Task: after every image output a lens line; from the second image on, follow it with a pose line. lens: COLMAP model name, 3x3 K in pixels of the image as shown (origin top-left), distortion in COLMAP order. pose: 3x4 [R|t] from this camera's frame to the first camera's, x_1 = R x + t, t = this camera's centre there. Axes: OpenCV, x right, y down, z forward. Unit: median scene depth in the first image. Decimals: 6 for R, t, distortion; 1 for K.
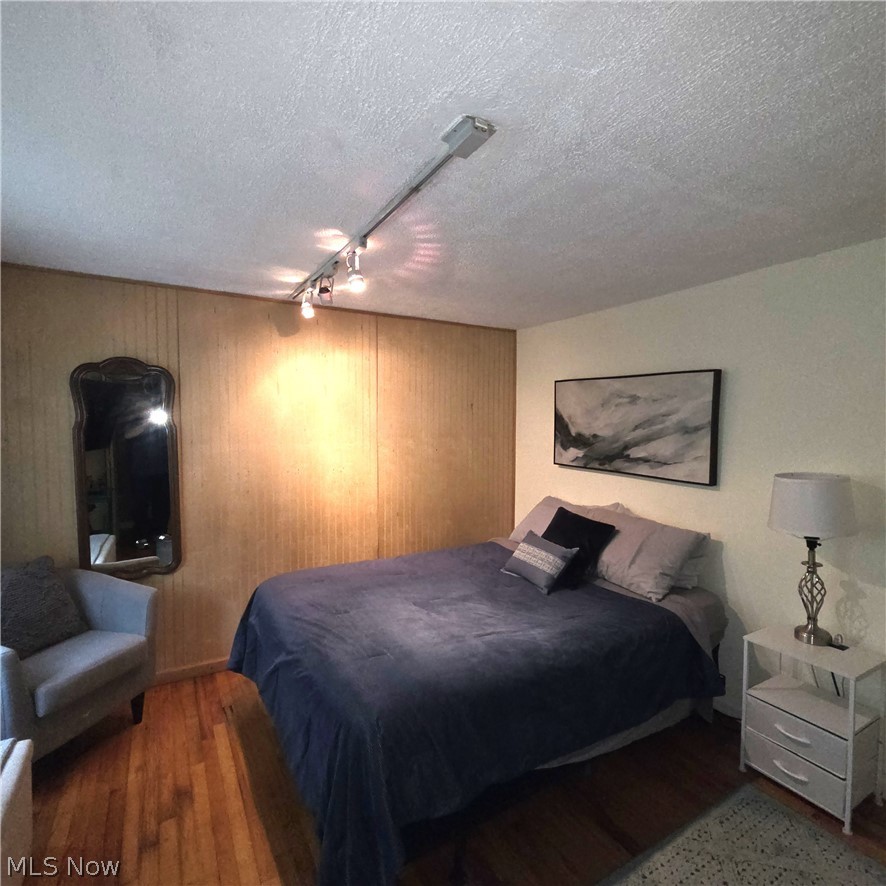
lens RADIAL K [[486.3, 0, 445.5], [0, 486.3, 446.0], [0, 0, 1]] dist [0.002986, 0.000274]
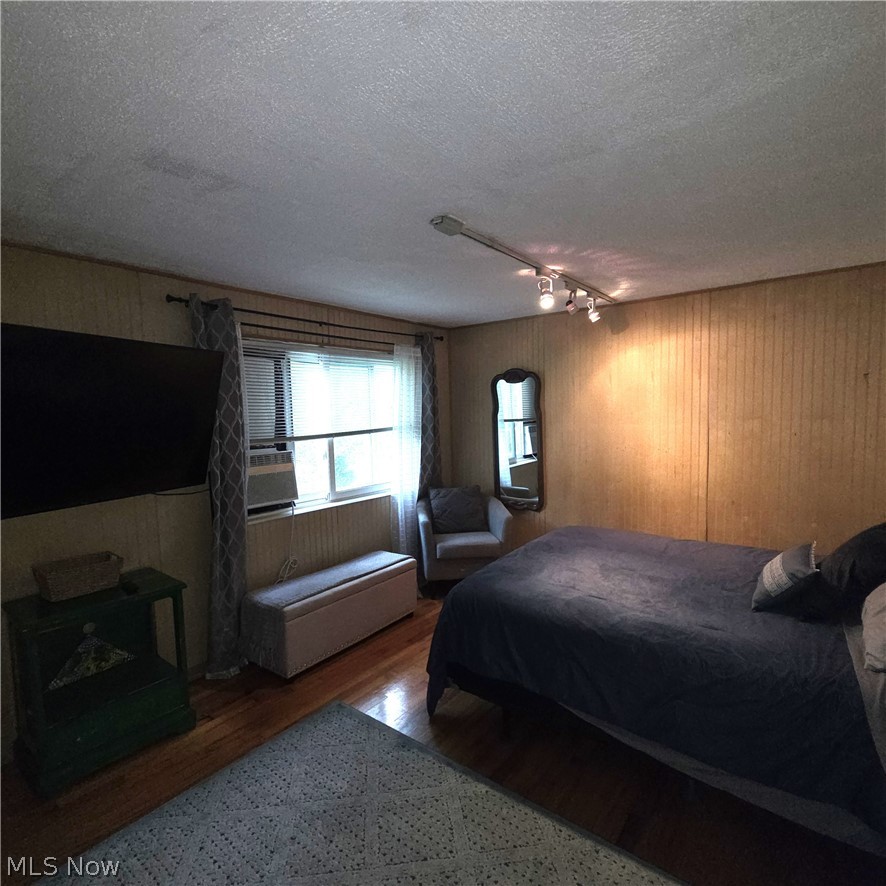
lens RADIAL K [[486.3, 0, 438.2], [0, 486.3, 442.2], [0, 0, 1]] dist [0.002986, 0.000274]
pose [[0.361745, 0.042304, -0.931317, 0.740613], [-0.017719, 0.999101, 0.038500, 0.000121], [0.932109, 0.002575, 0.362170, 0.201094]]
